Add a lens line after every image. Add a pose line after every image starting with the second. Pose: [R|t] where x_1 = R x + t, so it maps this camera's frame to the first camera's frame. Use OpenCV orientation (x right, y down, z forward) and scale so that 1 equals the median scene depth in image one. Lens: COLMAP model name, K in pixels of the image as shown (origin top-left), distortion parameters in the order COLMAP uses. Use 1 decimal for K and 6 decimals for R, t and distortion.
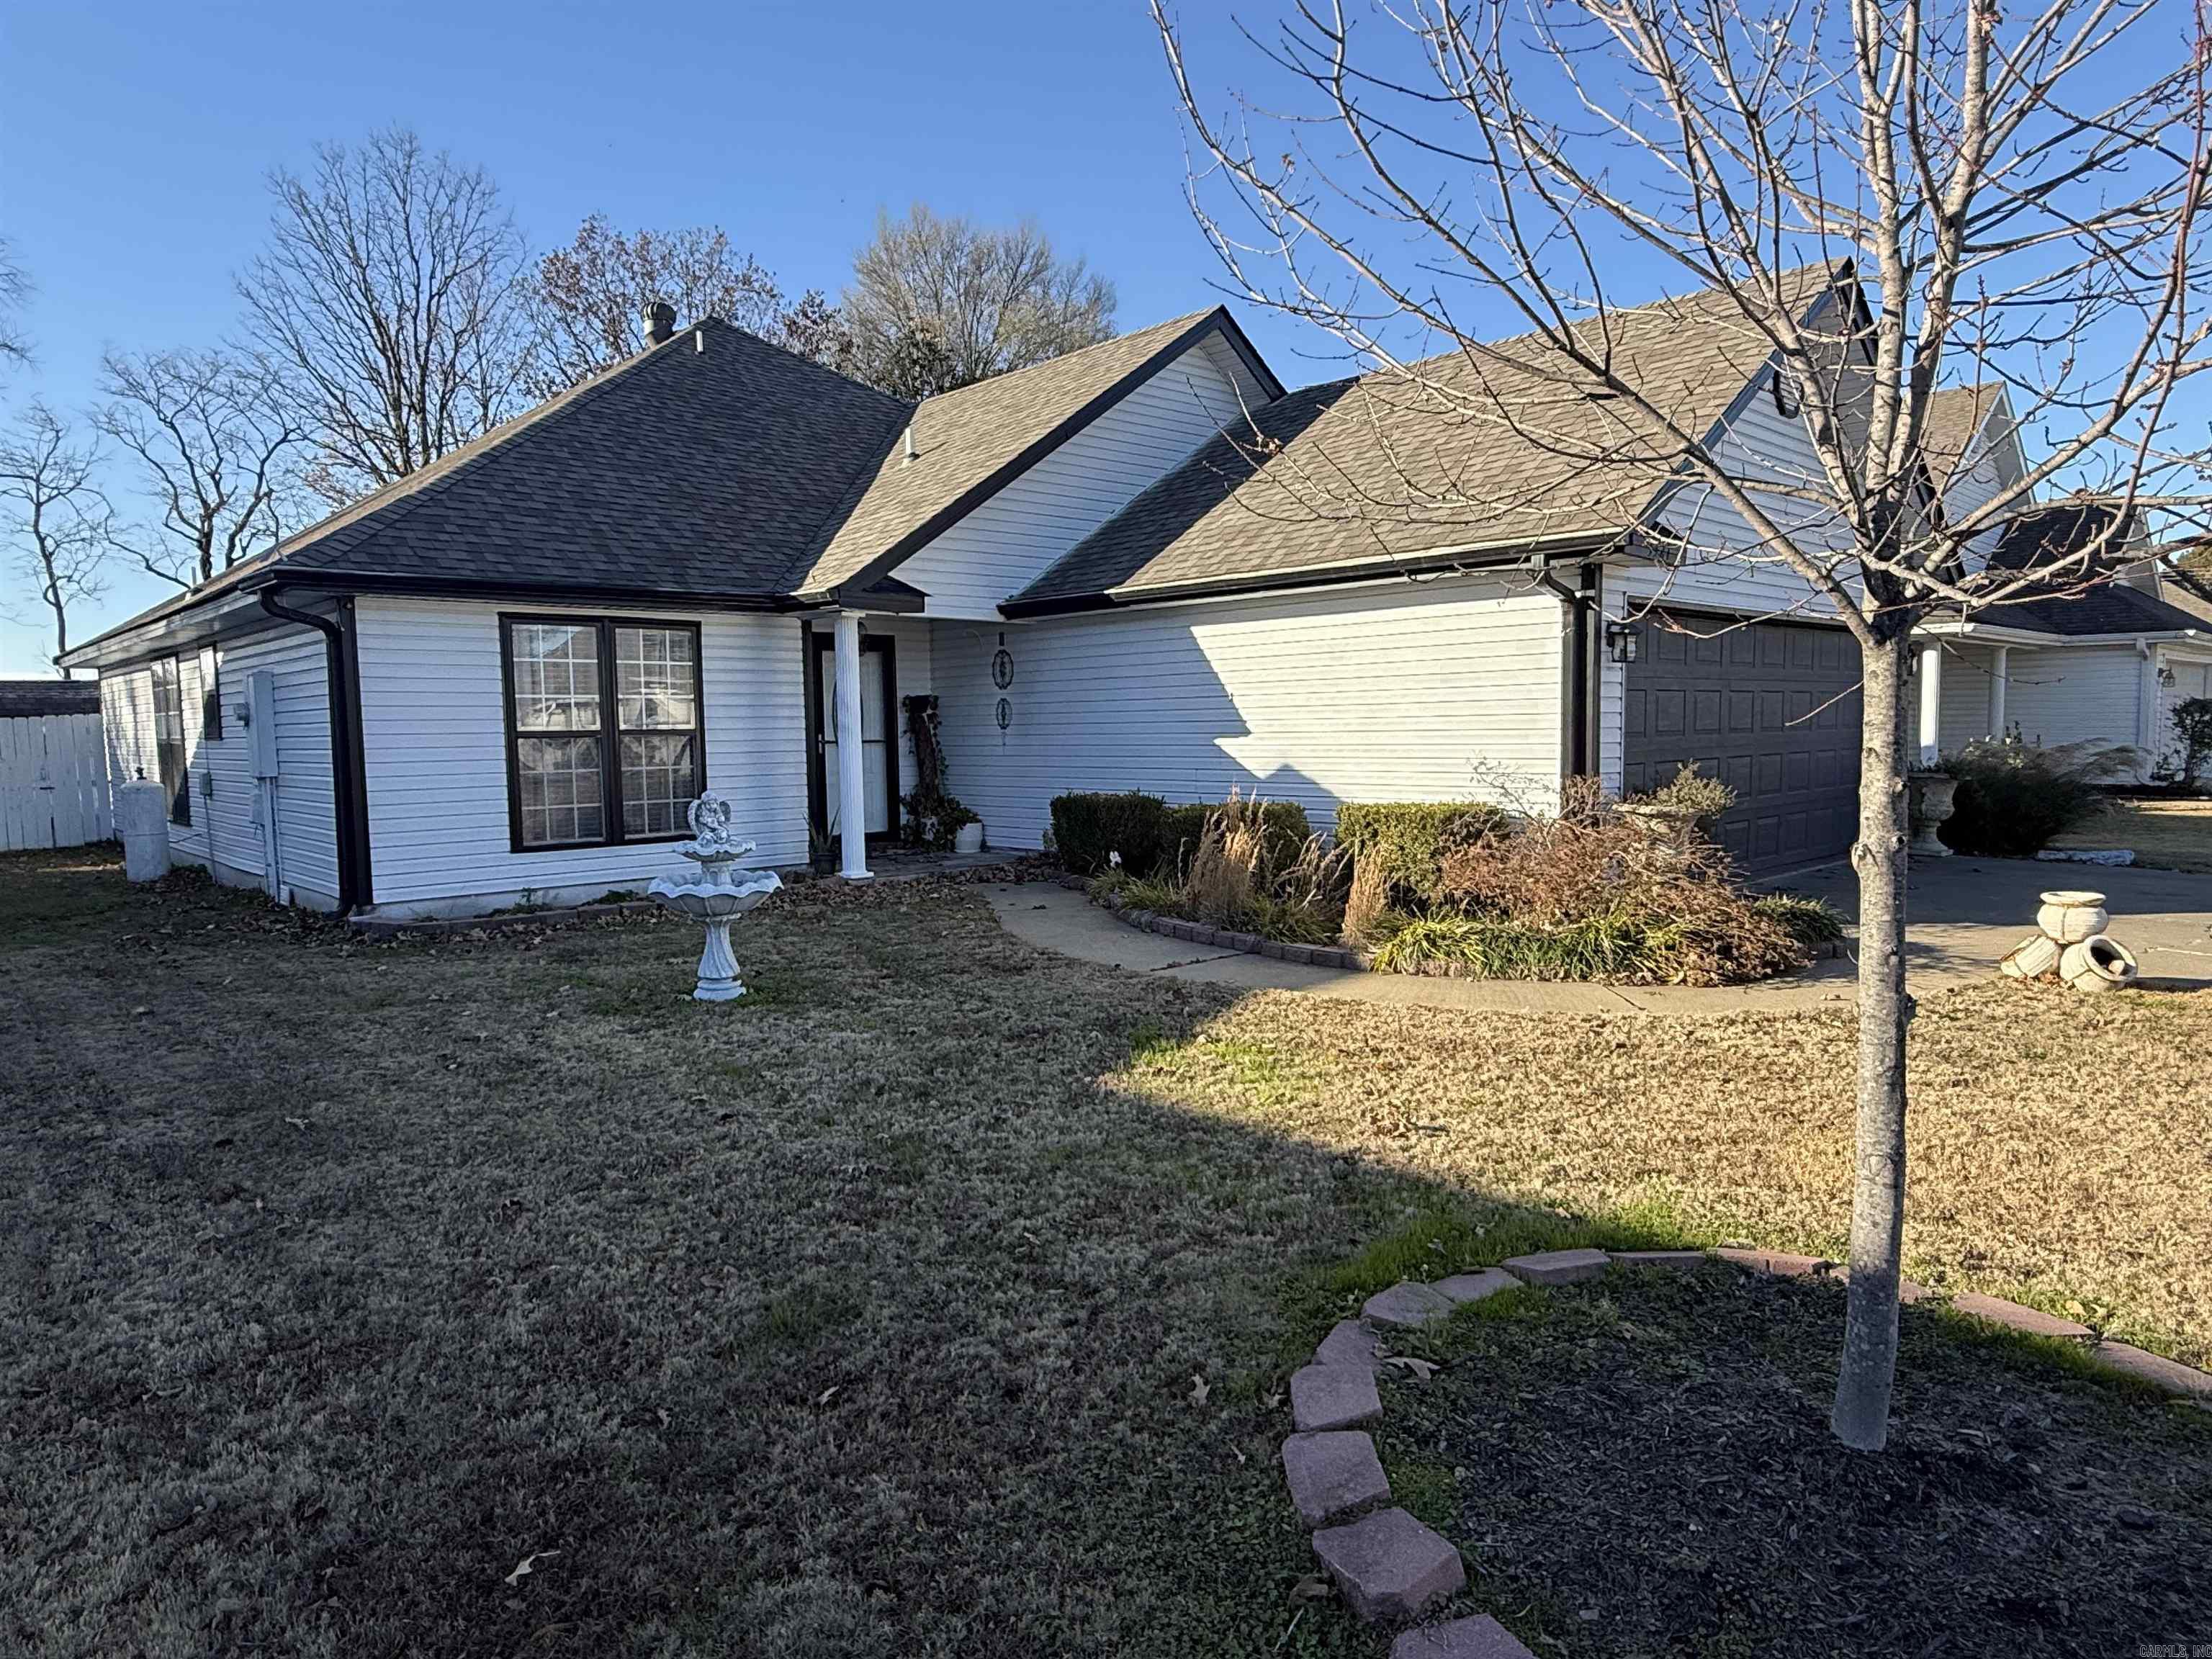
lens RADIAL K [[1342.5, 0, 1106.0], [0, 1342.5, 829.5], [0, 0, 1]] dist [0.000623, 0.000206]
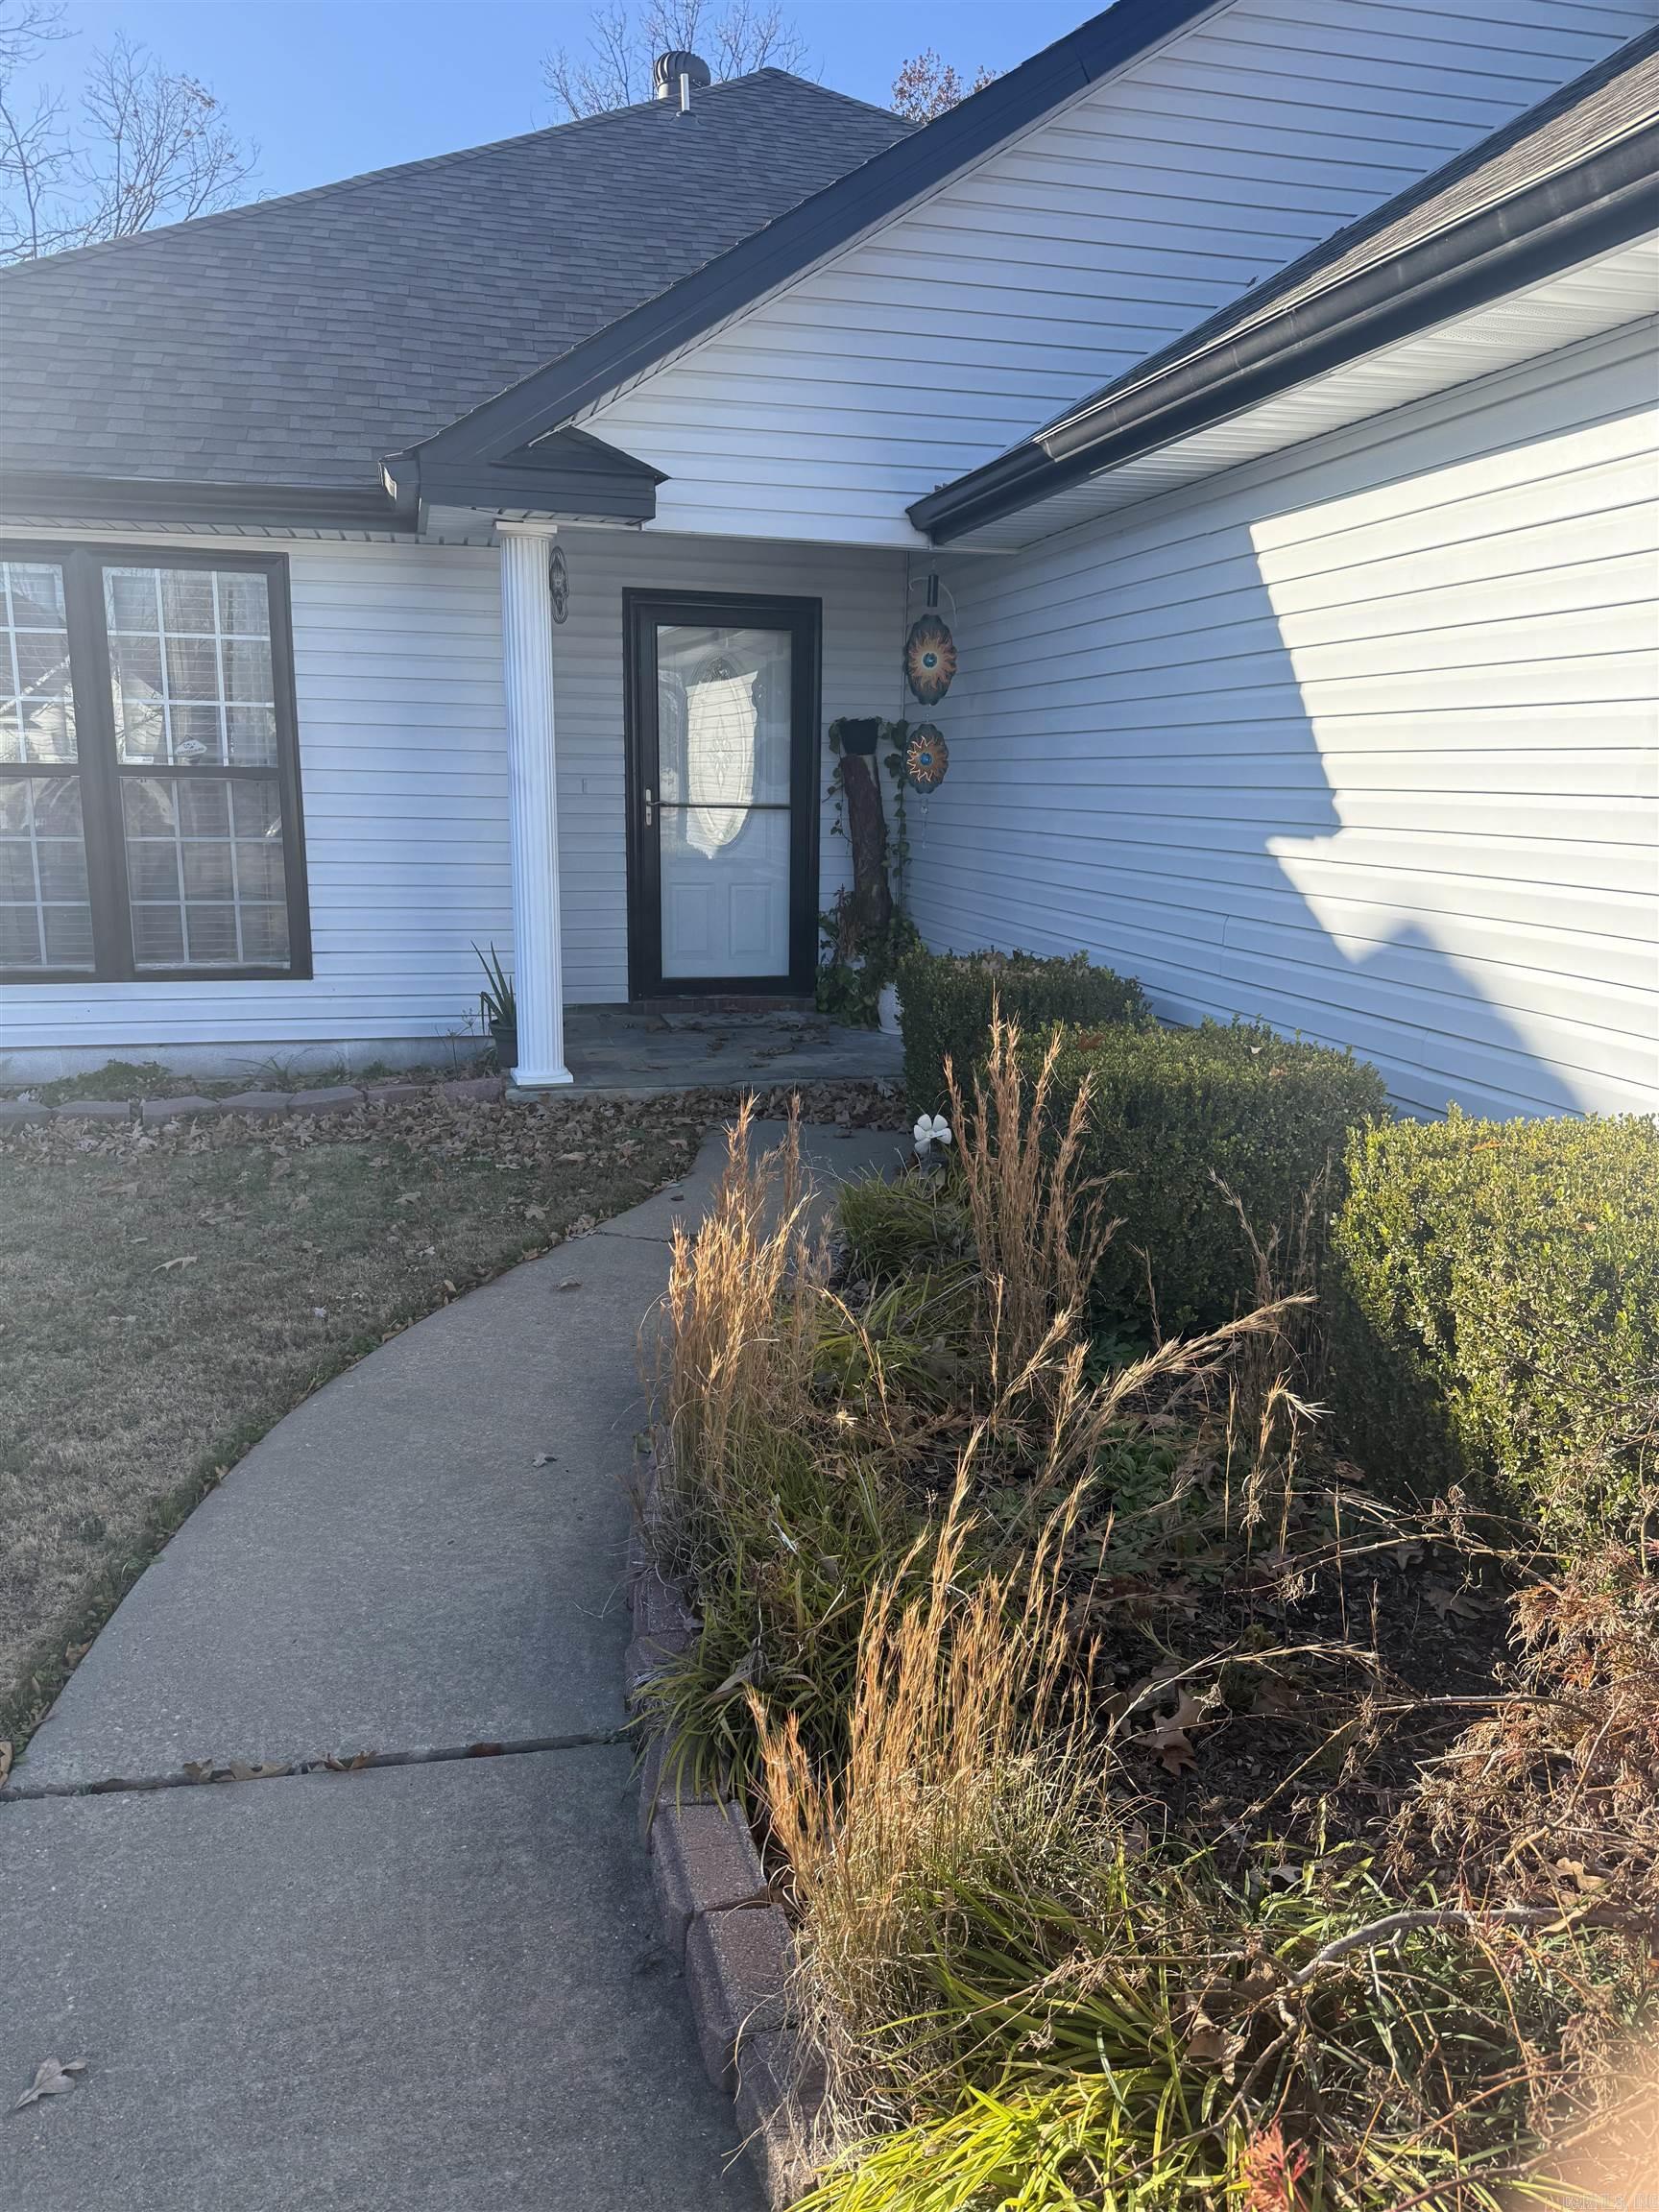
lens RADIAL K [[1568.0, 0, 829.5], [0, 1568.0, 1106.0], [0, 0, 1]] dist [0.070447, -0.003528]
pose [[0.862717, 0.132042, -0.488144, 0.199218], [-0.066101, 0.986472, 0.150014, -0.052070], [0.501348, -0.097153, 0.859774, 0.561189]]
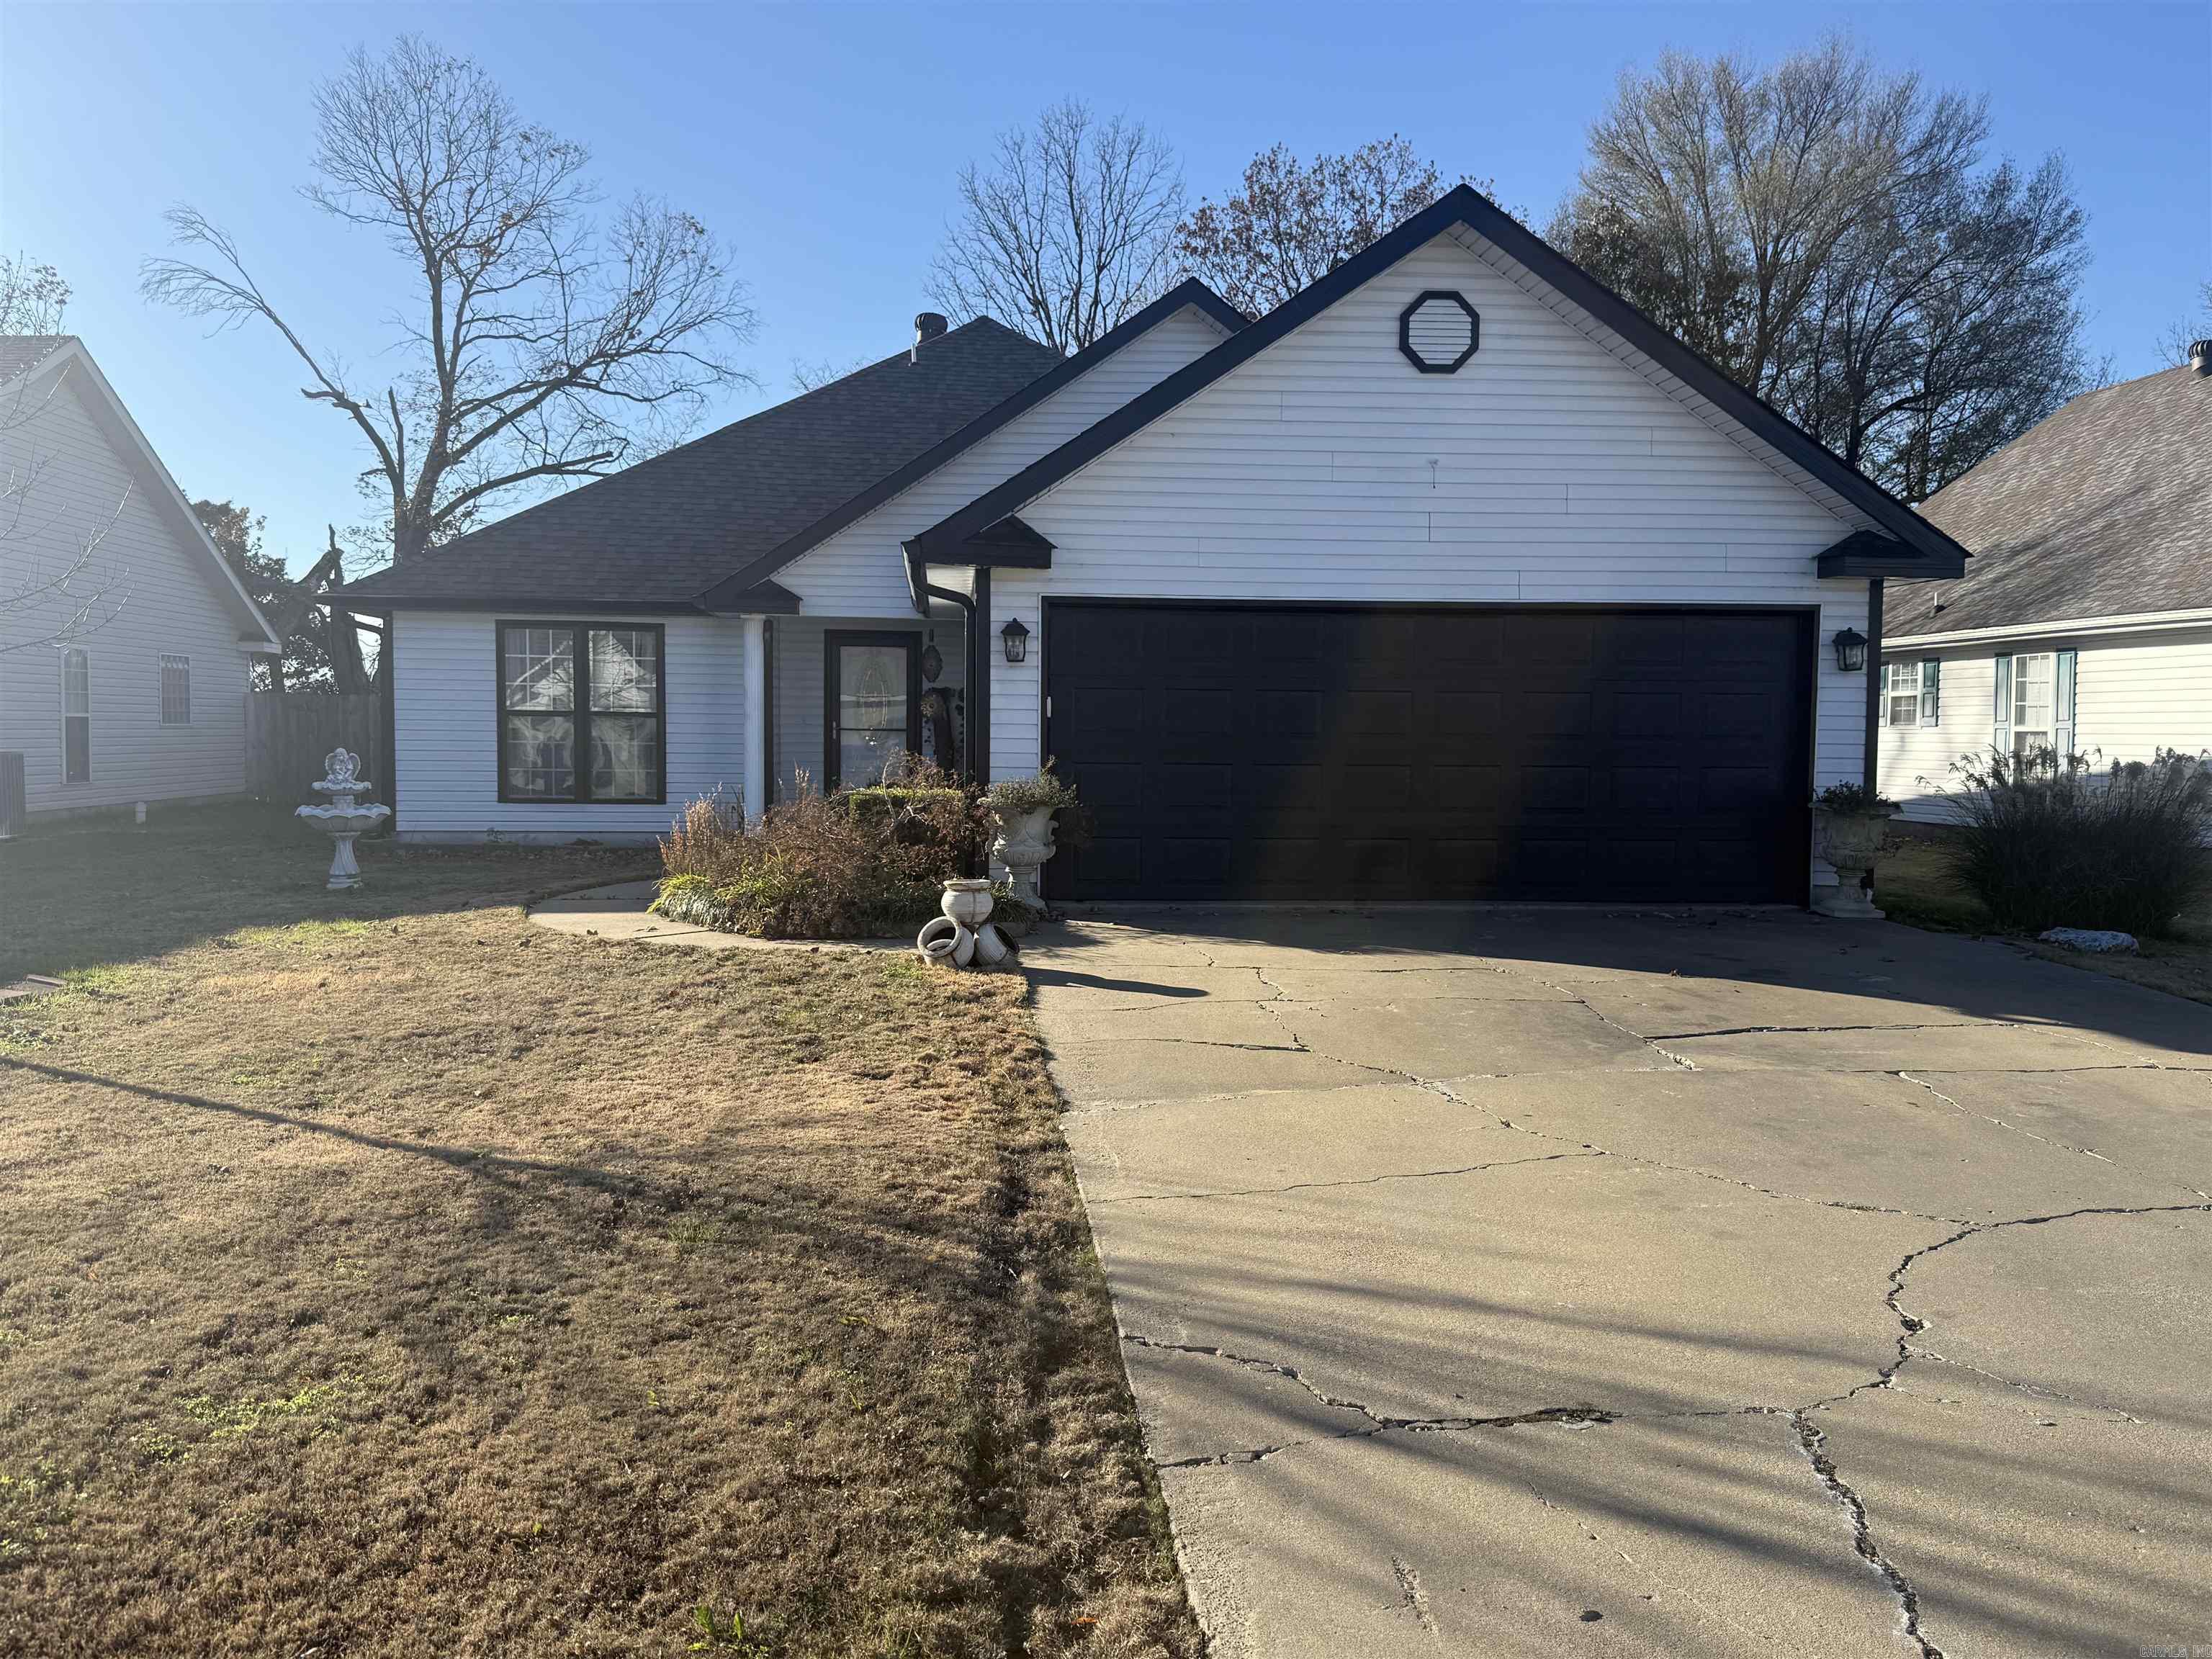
lens RADIAL K [[1774.4, 0, 1106.0], [0, 1774.4, 829.5], [0, 0, 1]] dist [0.218432, -0.000318]
pose [[0.782555, 0.054725, -0.620172, 1.039311], [-0.065357, 0.997846, 0.005582, -0.004662], [0.619141, 0.036165, 0.784446, -0.030721]]
